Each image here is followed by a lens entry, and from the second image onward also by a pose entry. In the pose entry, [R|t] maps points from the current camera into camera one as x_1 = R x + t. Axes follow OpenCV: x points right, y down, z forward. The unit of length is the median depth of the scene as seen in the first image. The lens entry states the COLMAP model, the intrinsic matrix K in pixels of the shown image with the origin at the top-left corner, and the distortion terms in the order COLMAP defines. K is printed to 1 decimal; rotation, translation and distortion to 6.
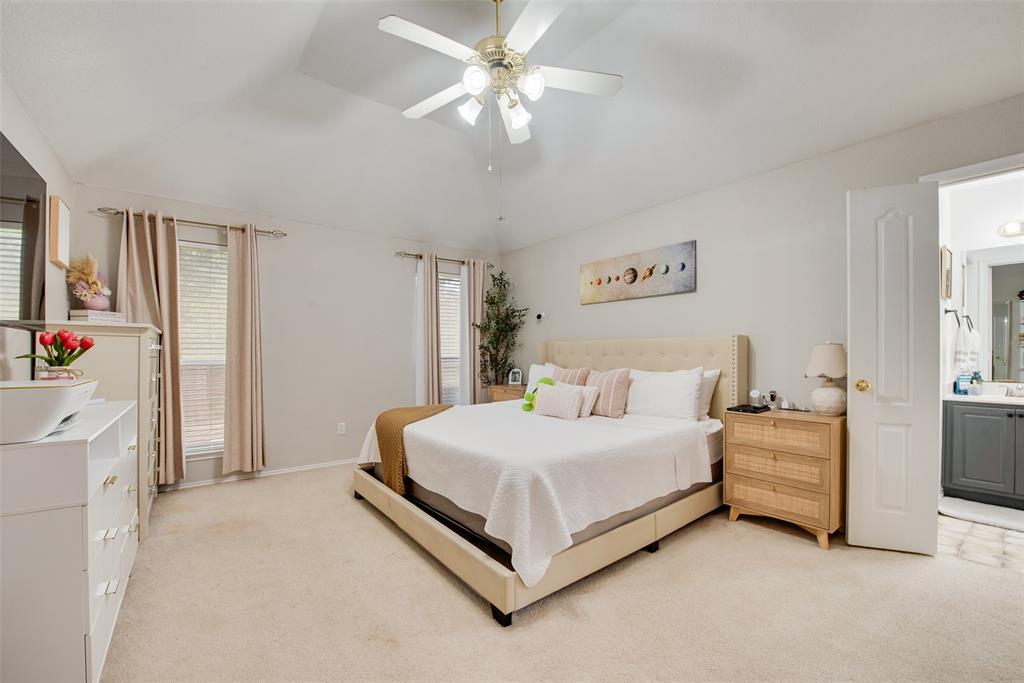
lens RADIAL K [[414.9, 0, 510.9], [0, 414.9, 349.5], [0, 0, 1]] dist [-0.022502, 0.000340]
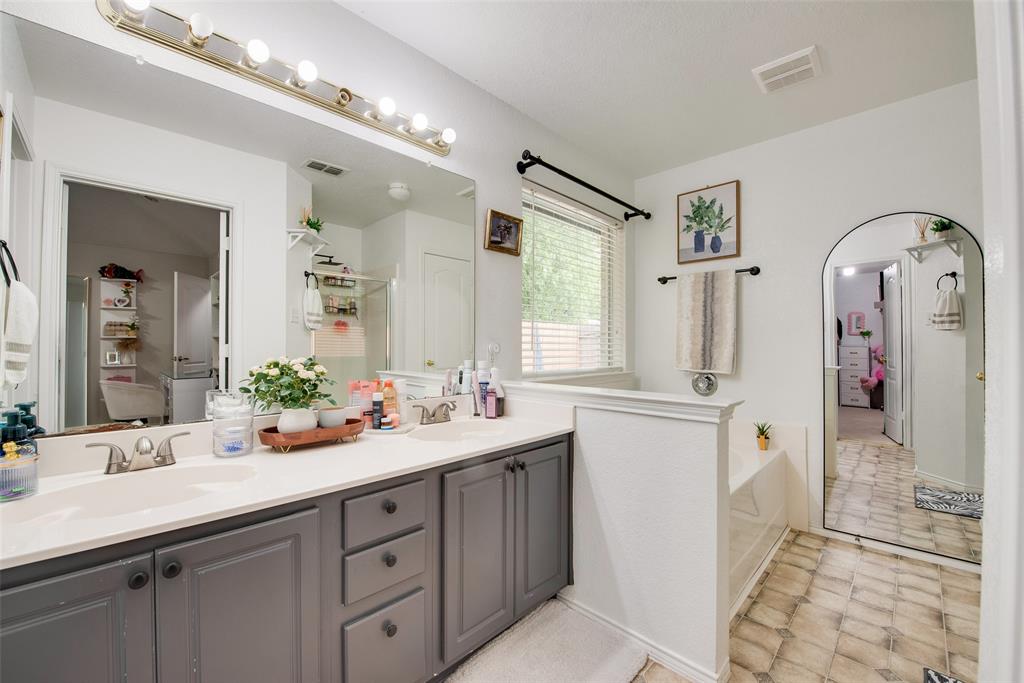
lens RADIAL K [[414.9, 0, 506.3], [0, 414.9, 339.3], [0, 0, 1]] dist [-0.022502, 0.000340]
pose [[-0.134817, 0.012150, 0.990796, 0.392674], [-0.004329, 0.999908, -0.012851, 0.002385], [-0.990861, -0.006022, -0.134752, 0.329776]]
